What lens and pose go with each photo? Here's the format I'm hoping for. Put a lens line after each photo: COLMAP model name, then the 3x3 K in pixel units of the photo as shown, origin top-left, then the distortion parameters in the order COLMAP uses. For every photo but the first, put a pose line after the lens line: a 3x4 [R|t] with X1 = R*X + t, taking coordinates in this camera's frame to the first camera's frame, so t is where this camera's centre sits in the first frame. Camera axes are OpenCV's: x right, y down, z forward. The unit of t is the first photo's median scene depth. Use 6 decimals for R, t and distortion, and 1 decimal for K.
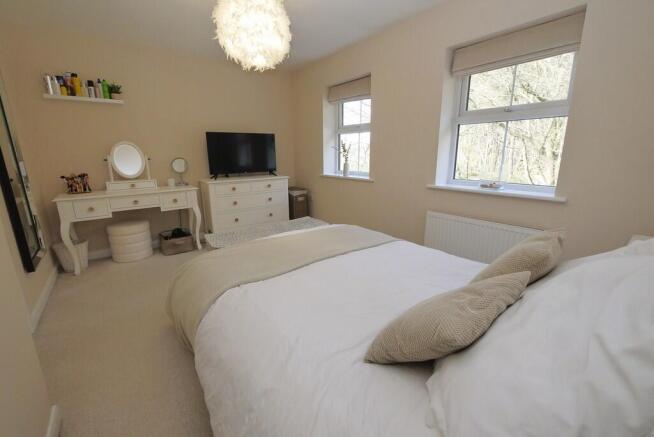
lens RADIAL K [[273.5, 0, 328.8], [0, 273.5, 213.7], [0, 0, 1]] dist [-0.001791, -0.000243]
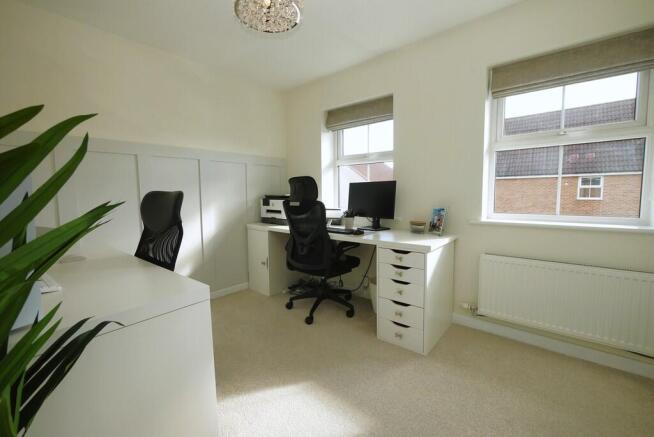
lens RADIAL K [[273.5, 0, 328.8], [0, 273.5, 213.7], [0, 0, 1]] dist [-0.001791, -0.000243]
pose [[0.976950, -0.041289, 0.209437, -0.232190], [0.067419, 0.990578, -0.119202, -0.058361], [-0.202542, 0.130574, 0.970529, 0.271458]]
